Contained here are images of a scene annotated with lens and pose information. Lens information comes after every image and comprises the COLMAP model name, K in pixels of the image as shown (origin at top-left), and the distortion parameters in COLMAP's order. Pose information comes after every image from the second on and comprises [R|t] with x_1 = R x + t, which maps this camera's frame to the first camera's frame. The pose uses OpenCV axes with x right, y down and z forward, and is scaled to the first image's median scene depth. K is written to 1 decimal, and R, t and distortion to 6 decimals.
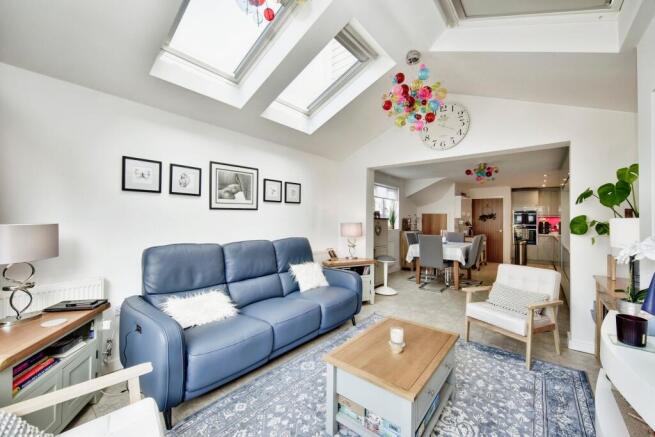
lens RADIAL K [[267.9, 0, 331.1], [0, 267.9, 215.4], [0, 0, 1]] dist [-0.000196, -0.000085]
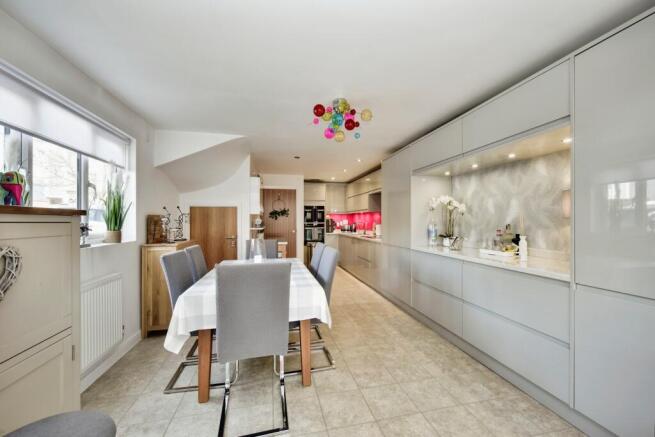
lens RADIAL K [[257.4, 0, 328.0], [0, 257.4, 220.4], [0, 0, 1]] dist [-0.000511, -0.000065]
pose [[0.638018, -0.012916, 0.769913, 0.121486], [-0.006223, 0.999740, 0.021929, 0.009594], [-0.769996, -0.018782, 0.637772, 0.464897]]
